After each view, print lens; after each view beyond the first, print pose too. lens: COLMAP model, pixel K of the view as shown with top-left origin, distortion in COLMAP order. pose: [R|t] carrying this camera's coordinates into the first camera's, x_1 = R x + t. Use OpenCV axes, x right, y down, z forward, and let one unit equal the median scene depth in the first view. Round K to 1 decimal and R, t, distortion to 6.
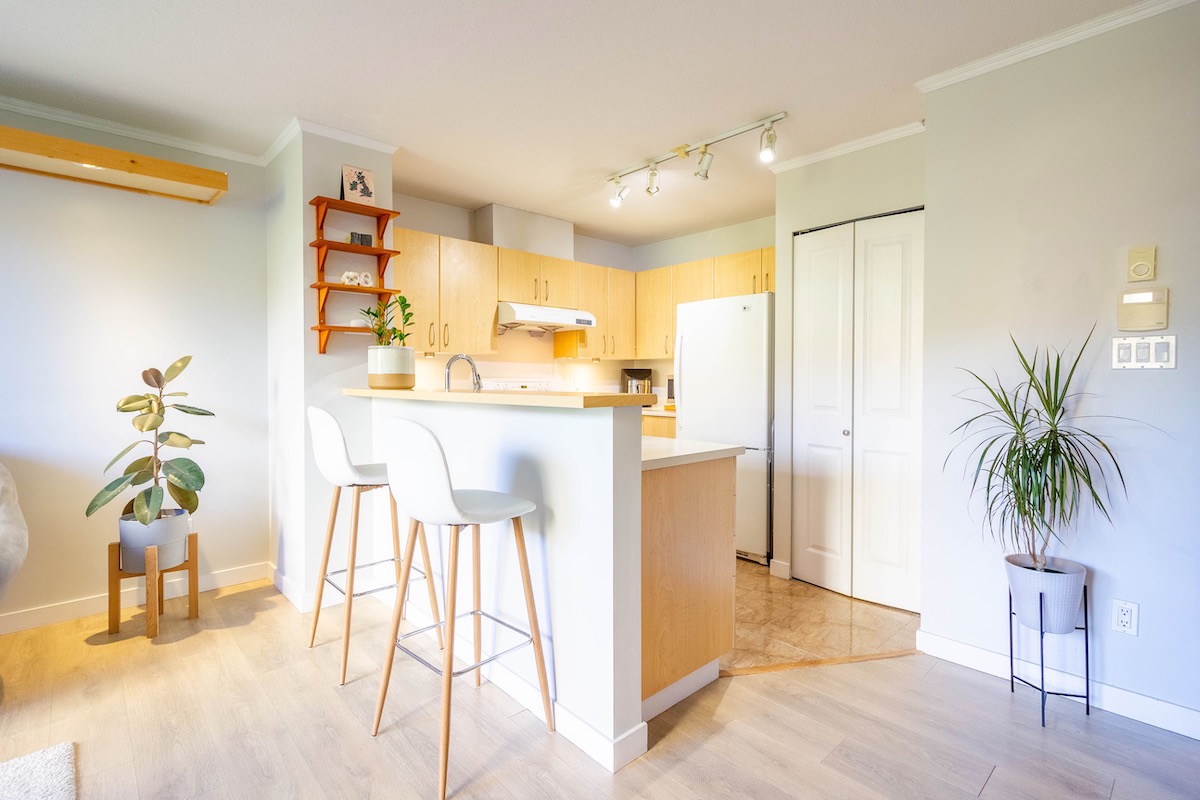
lens RADIAL K [[566.3, 0, 602.8], [0, 566.3, 390.7], [0, 0, 1]] dist [-0.000551, 0.001822]
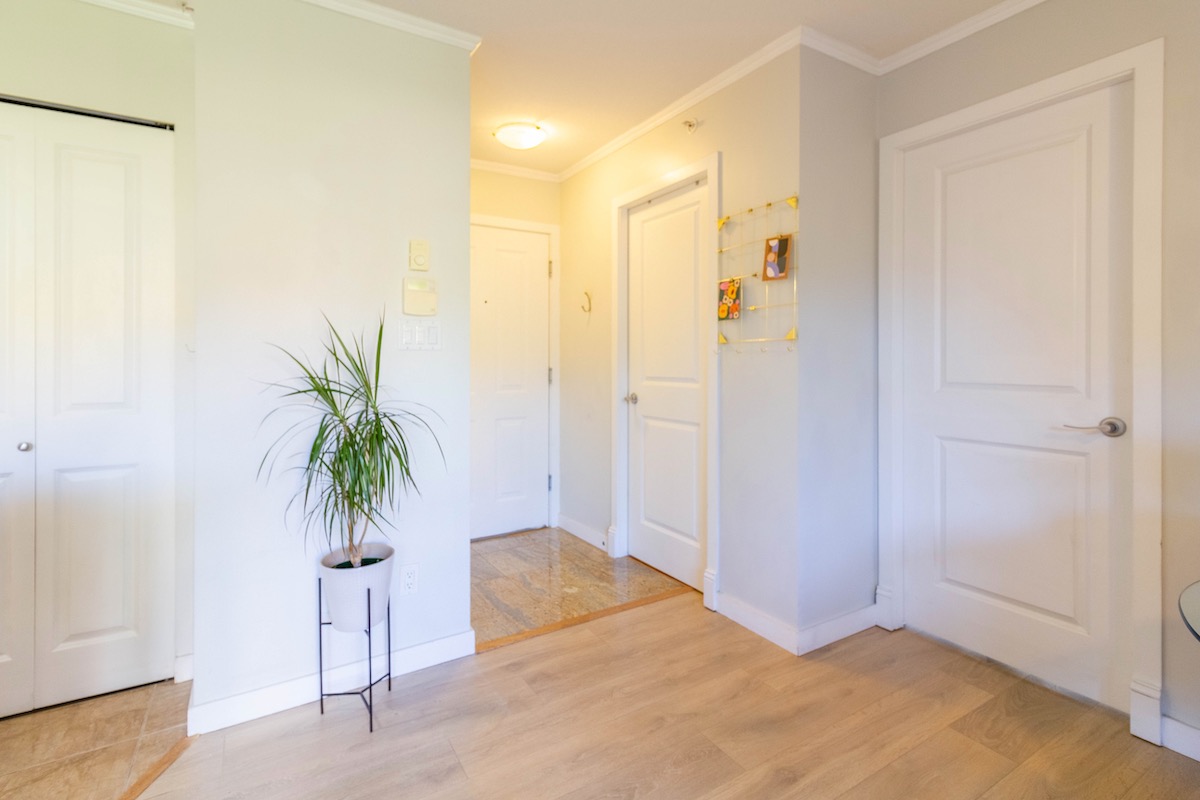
lens RADIAL K [[566.3, 0, 590.3], [0, 566.3, 356.6], [0, 0, 1]] dist [-0.000551, 0.001822]
pose [[0.199780, 0.003525, 0.979834, -0.045794], [0.017444, 0.999822, -0.007154, -0.007713], [-0.979685, 0.018522, 0.199683, 0.317958]]
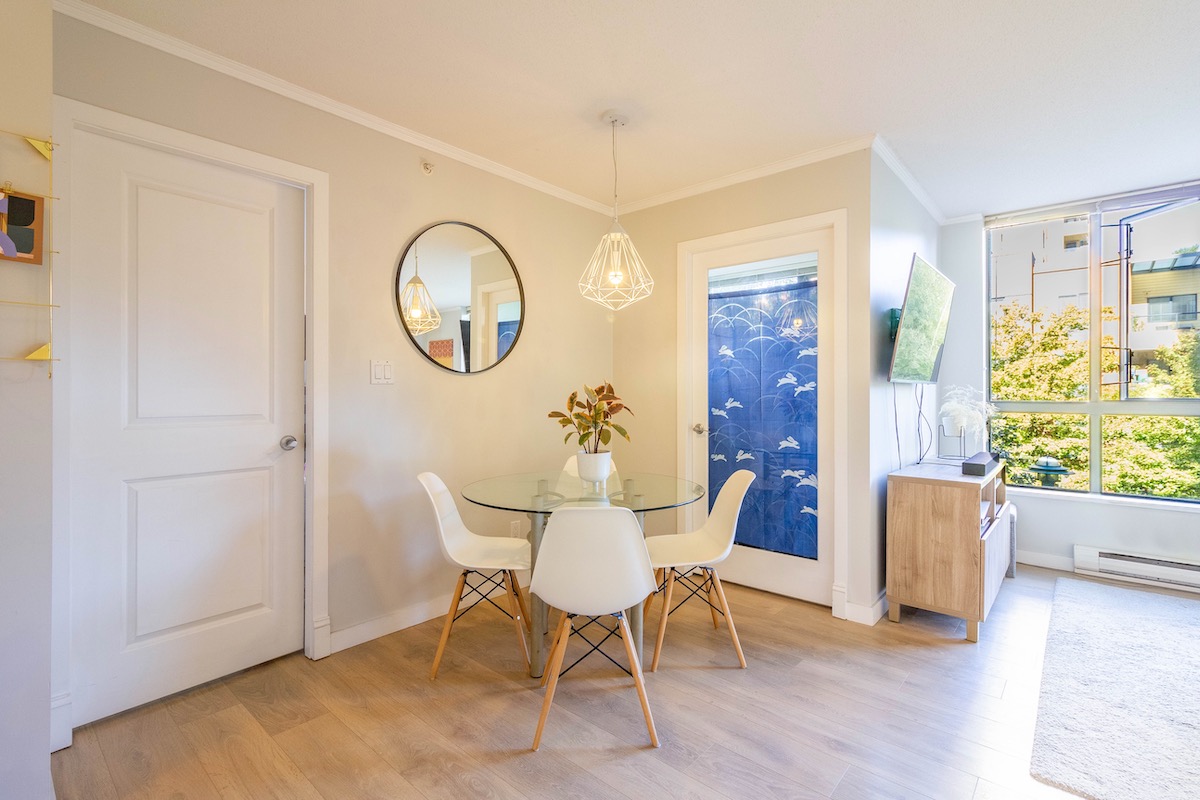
lens RADIAL K [[566.3, 0, 606.0], [0, 566.3, 391.3], [0, 0, 1]] dist [-0.000551, 0.001822]
pose [[-0.993758, 0.002387, -0.111536, 0.349844], [0.000865, 0.999906, 0.013698, -0.010705], [0.111558, 0.013516, -0.993666, 0.783660]]
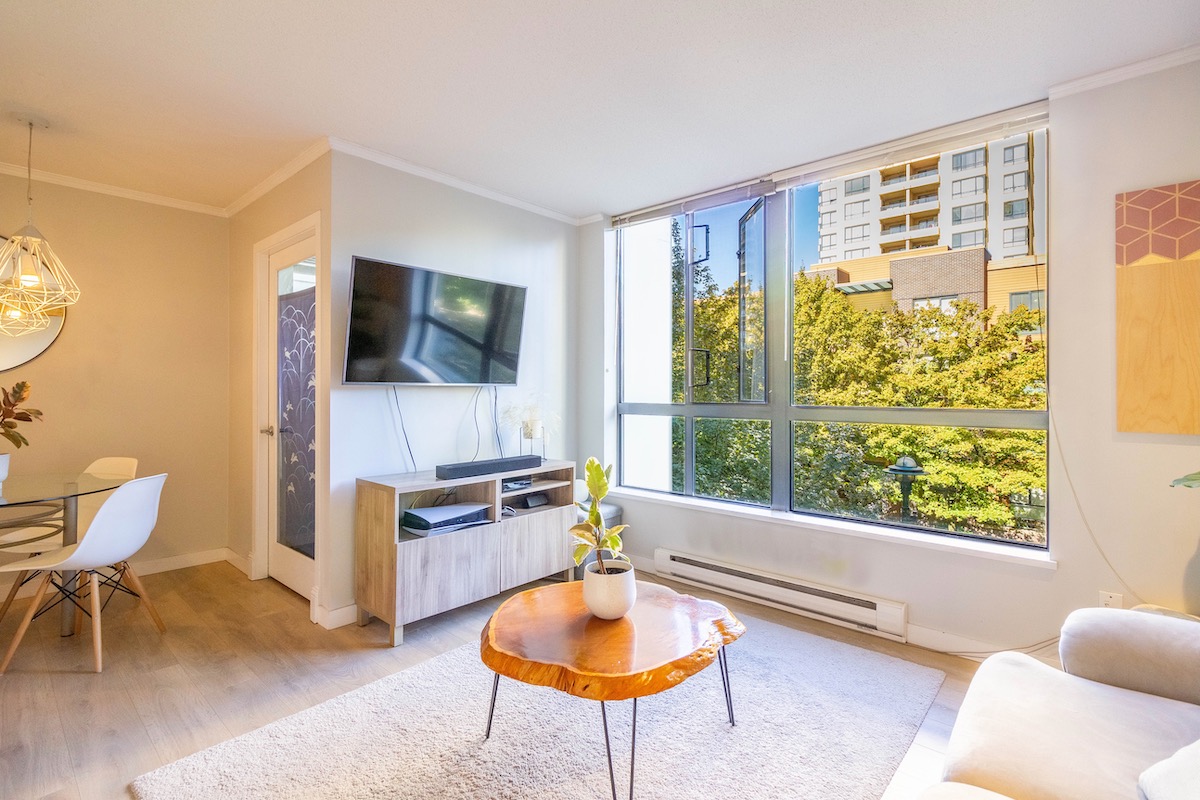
lens RADIAL K [[566.3, 0, 605.4], [0, 566.3, 390.3], [0, 0, 1]] dist [-0.000551, 0.001822]
pose [[-0.994897, 0.001424, -0.100882, -0.649573], [-0.000259, 0.999861, 0.016671, -0.021512], [0.100892, 0.016612, -0.994759, 0.887149]]
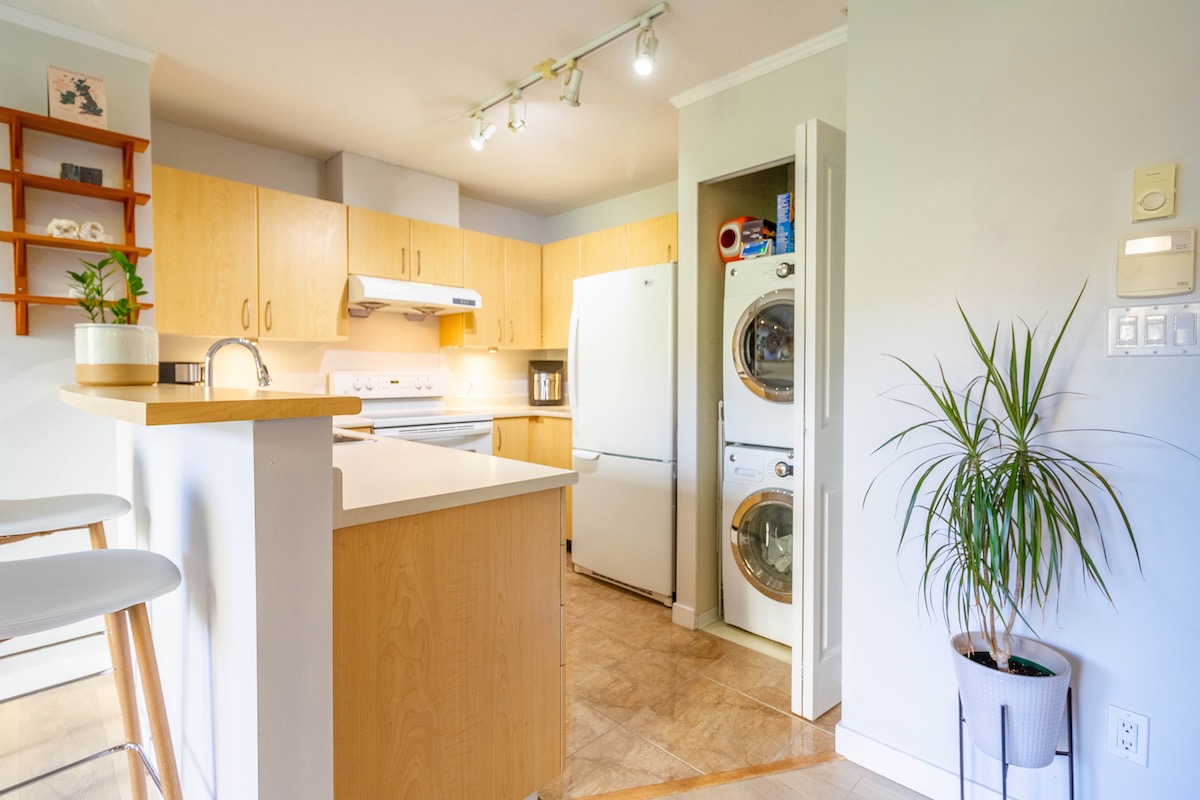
lens RADIAL K [[566.3, 0, 614.5], [0, 566.3, 385.5], [0, 0, 1]] dist [-0.000551, 0.001822]
pose [[0.998891, -0.000436, 0.047079, 0.219730], [0.000405, 1.000000, 0.000675, -0.003171], [-0.047079, -0.000655, 0.998891, 0.275109]]
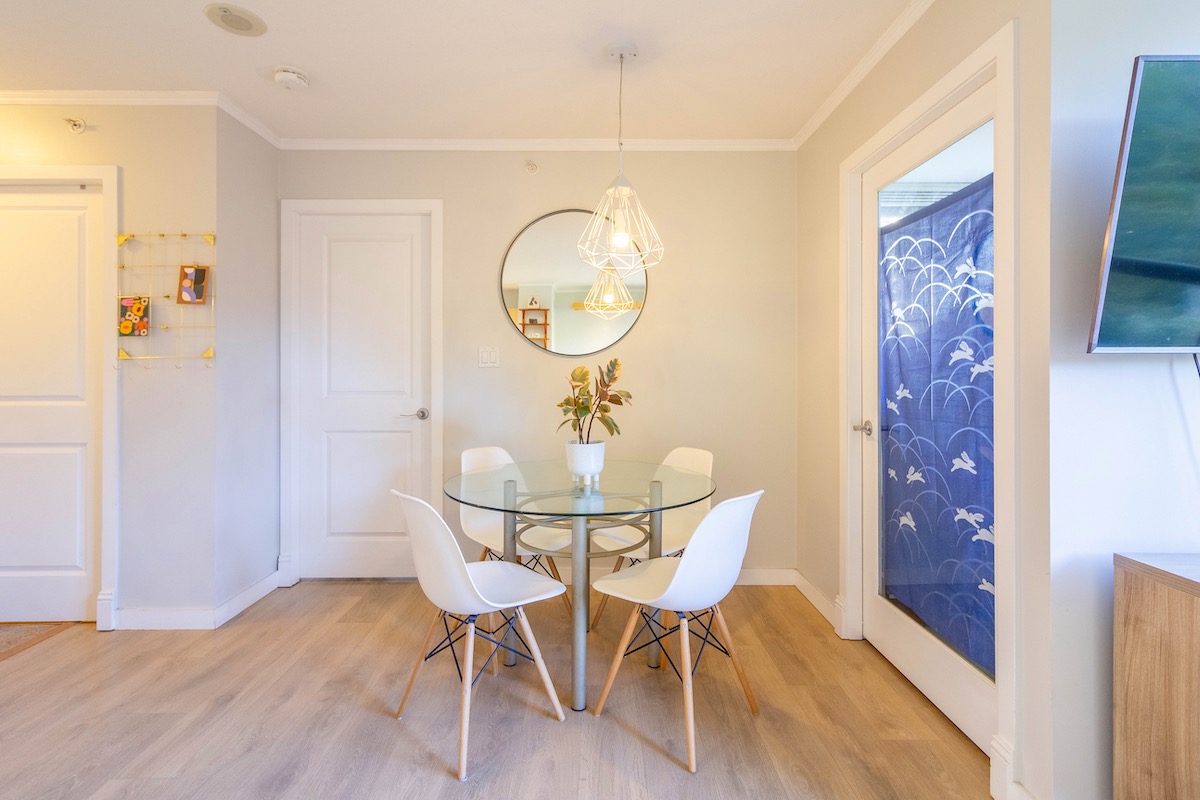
lens RADIAL K [[559.1, 0, 588.8], [0, 559.1, 374.8], [0, 0, 1]] dist [0.006439, -0.000382]
pose [[-0.735652, 0.001913, 0.677357, -0.286814], [0.014065, 0.999824, 0.012453, -0.007134], [-0.677214, 0.018688, -0.735549, 0.455801]]
